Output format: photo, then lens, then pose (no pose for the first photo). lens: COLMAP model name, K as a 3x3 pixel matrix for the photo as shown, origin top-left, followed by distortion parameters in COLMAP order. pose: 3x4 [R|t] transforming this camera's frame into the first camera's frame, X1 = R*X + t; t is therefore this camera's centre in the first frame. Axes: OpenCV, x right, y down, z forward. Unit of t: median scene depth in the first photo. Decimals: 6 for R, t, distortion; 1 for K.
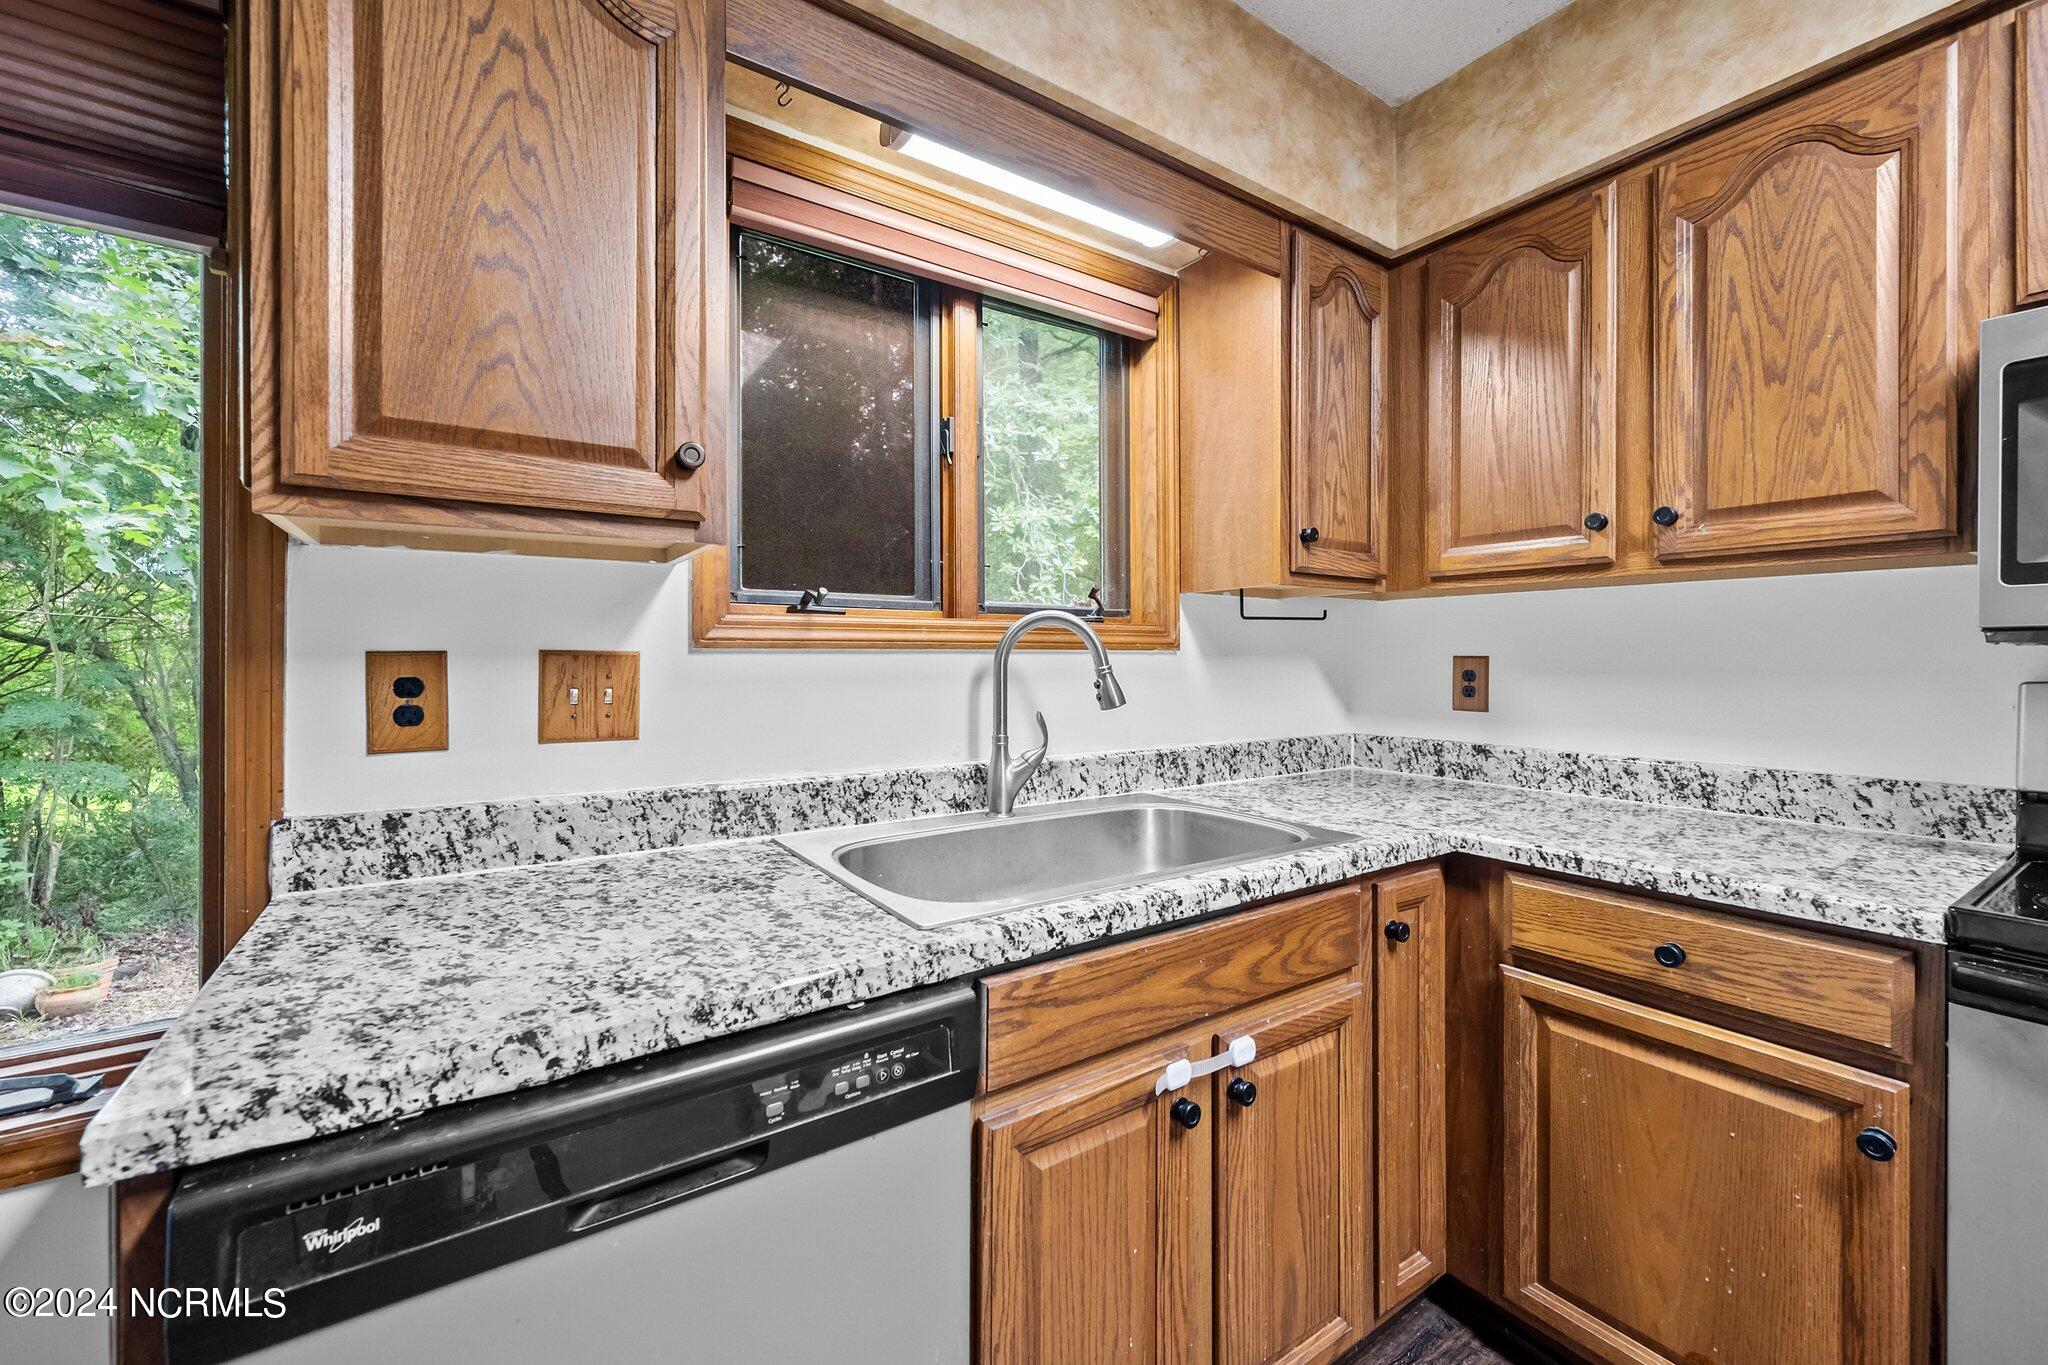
lens RADIAL K [[810.2, 0, 1036.8], [0, 810.2, 659.7], [0, 0, 1]] dist [-0.000072, -0.000010]
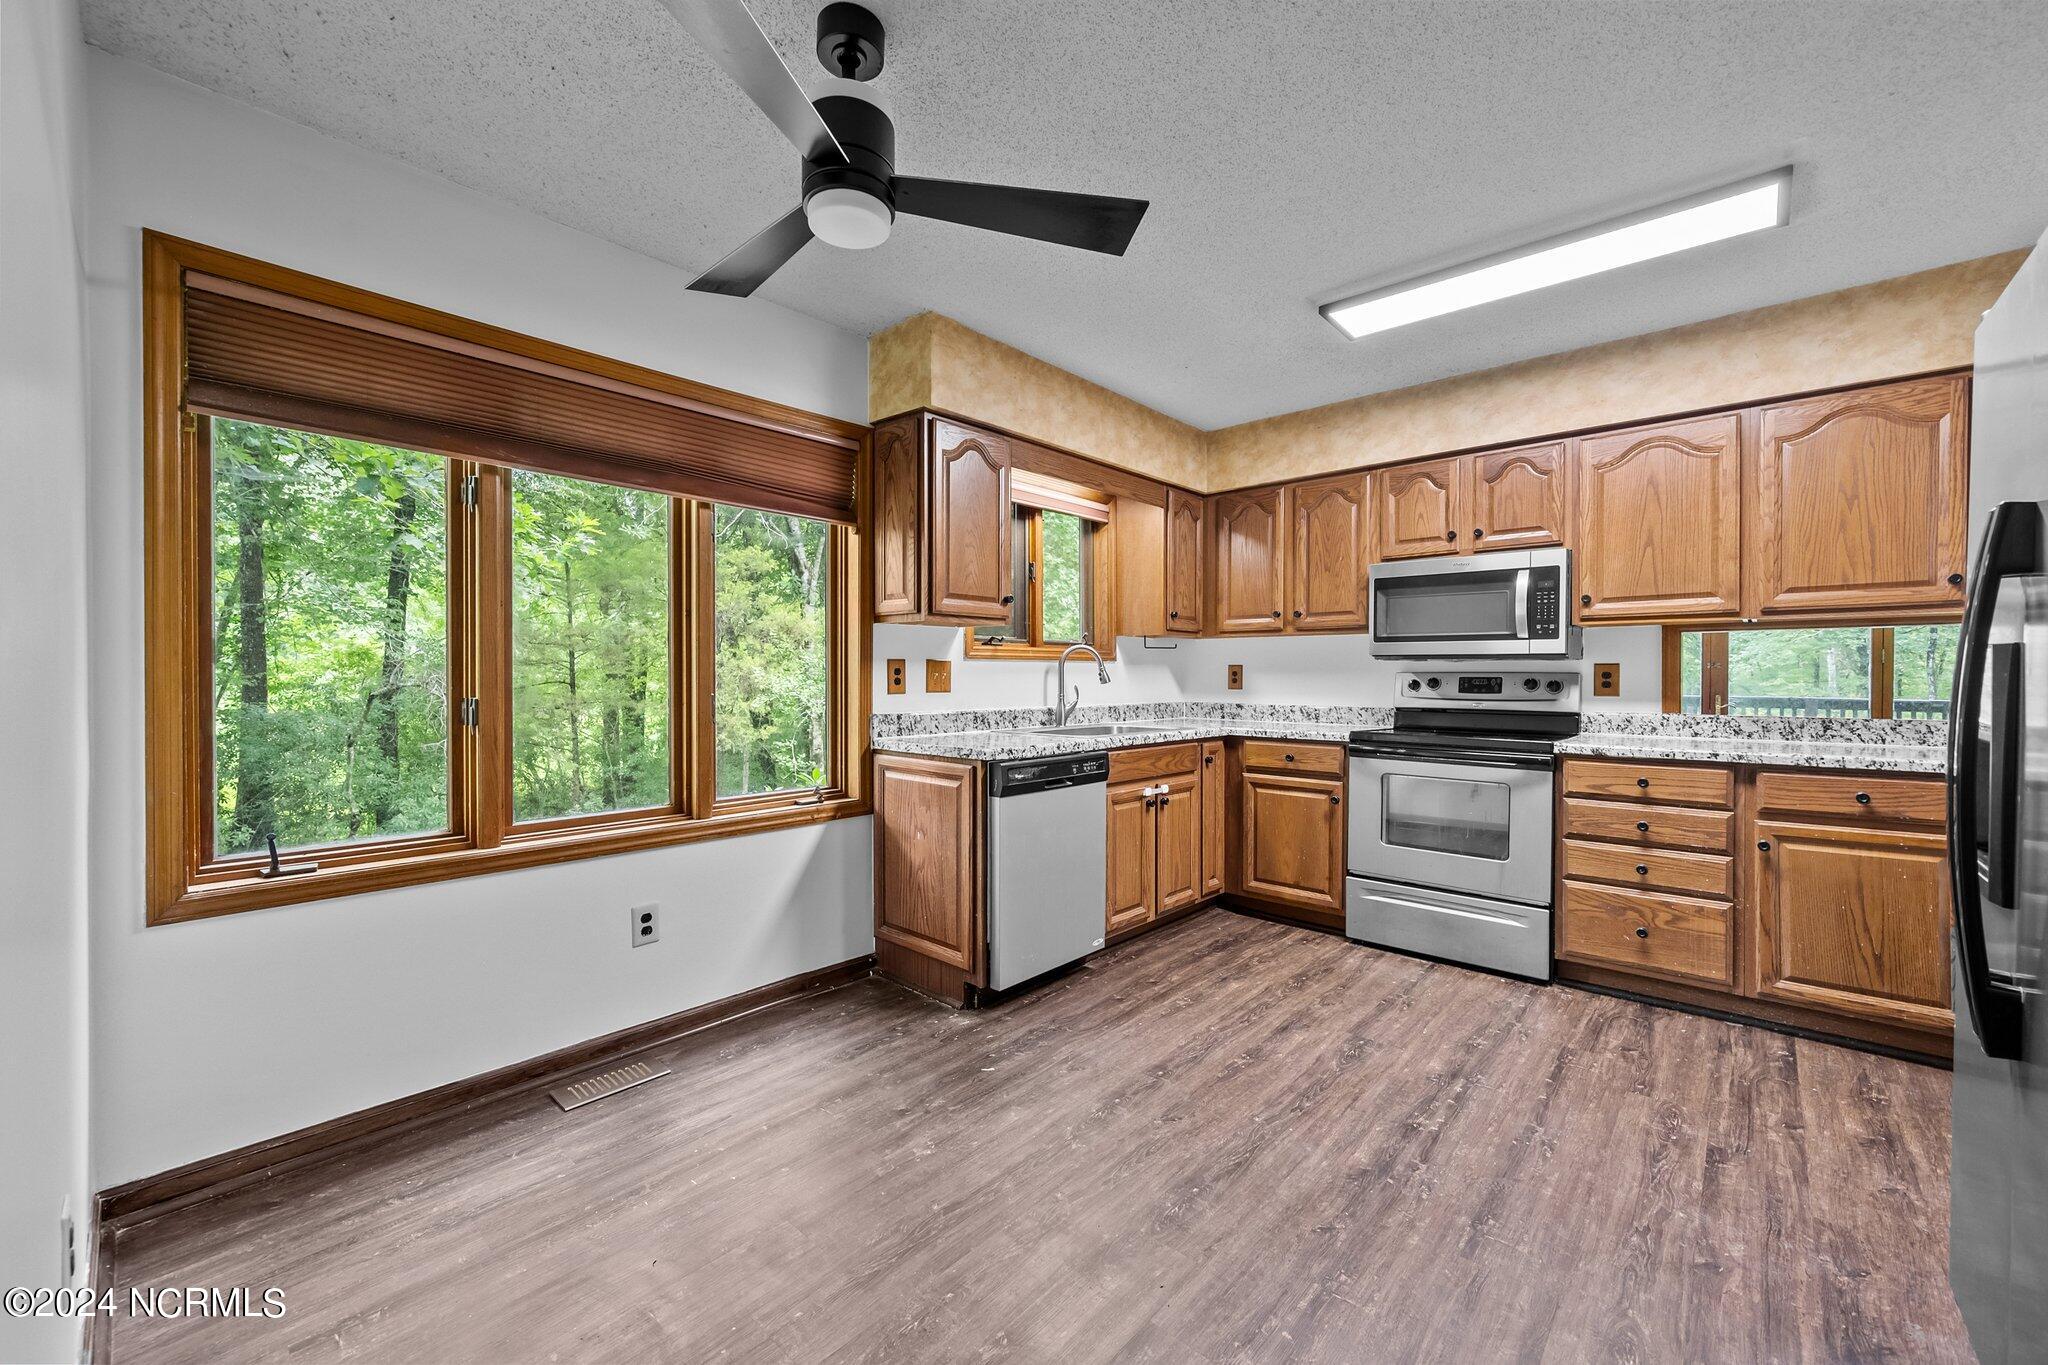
lens RADIAL K [[810.2, 0, 1034.1], [0, 810.2, 680.3], [0, 0, 1]] dist [-0.000072, -0.000010]
pose [[0.972719, 0.000443, 0.231986, -0.830726], [-0.001764, 0.999983, 0.005486, 0.041624], [-0.231979, -0.005745, 0.972704, -1.659861]]
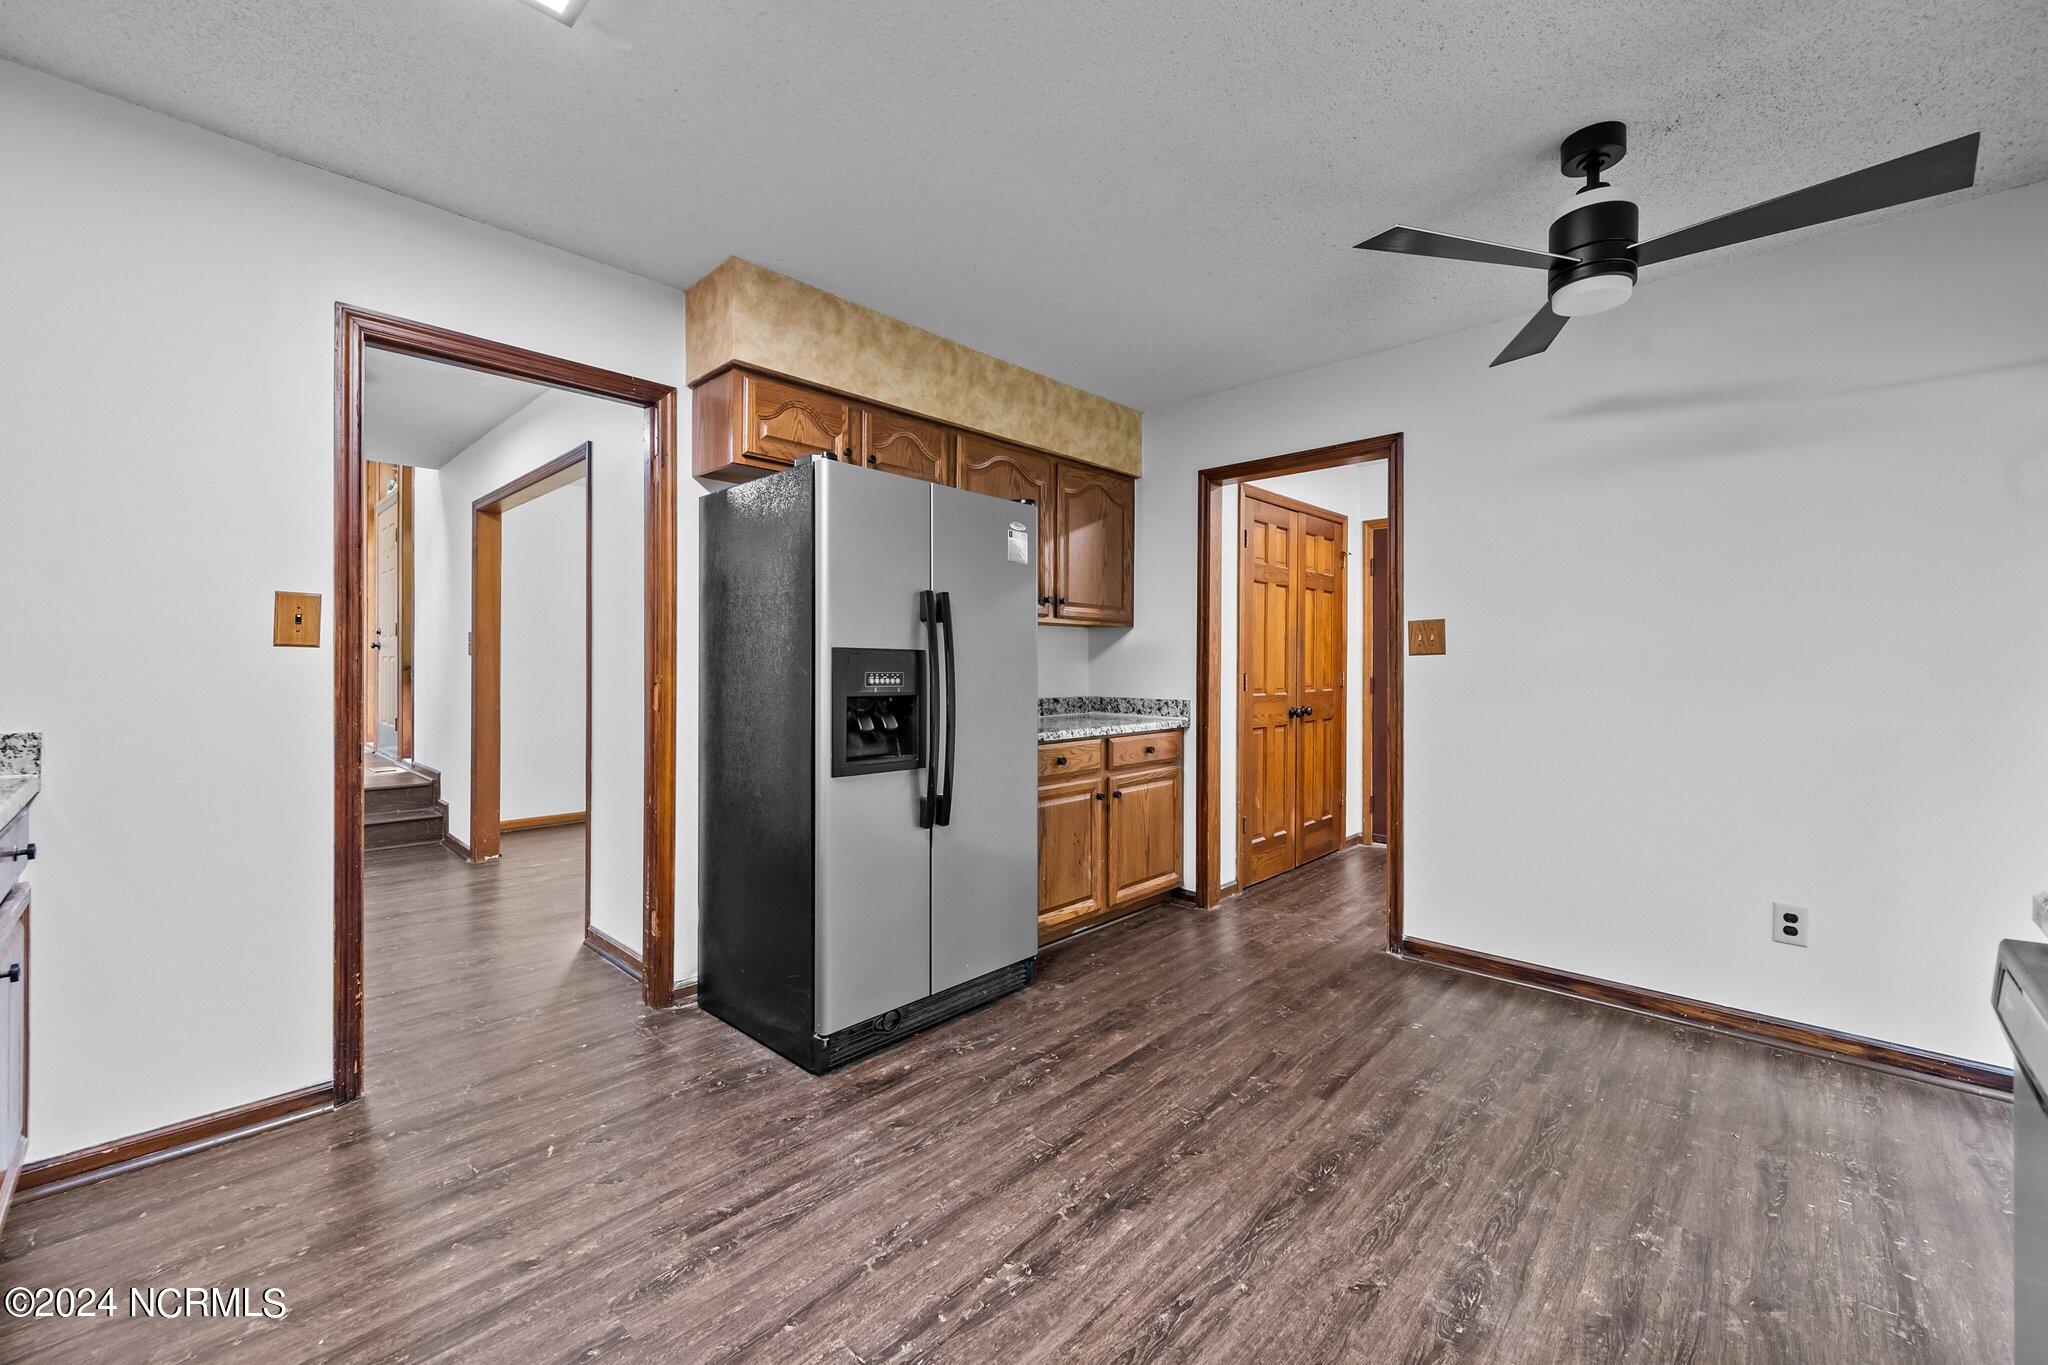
lens RADIAL K [[810.2, 0, 1035.5], [0, 810.2, 671.1], [0, 0, 1]] dist [-0.000072, -0.000010]
pose [[-0.977278, -0.000329, -0.211960, 0.536575], [-0.002505, 0.999947, 0.009999, 0.034654], [0.211946, 0.010303, -0.977227, 0.907443]]
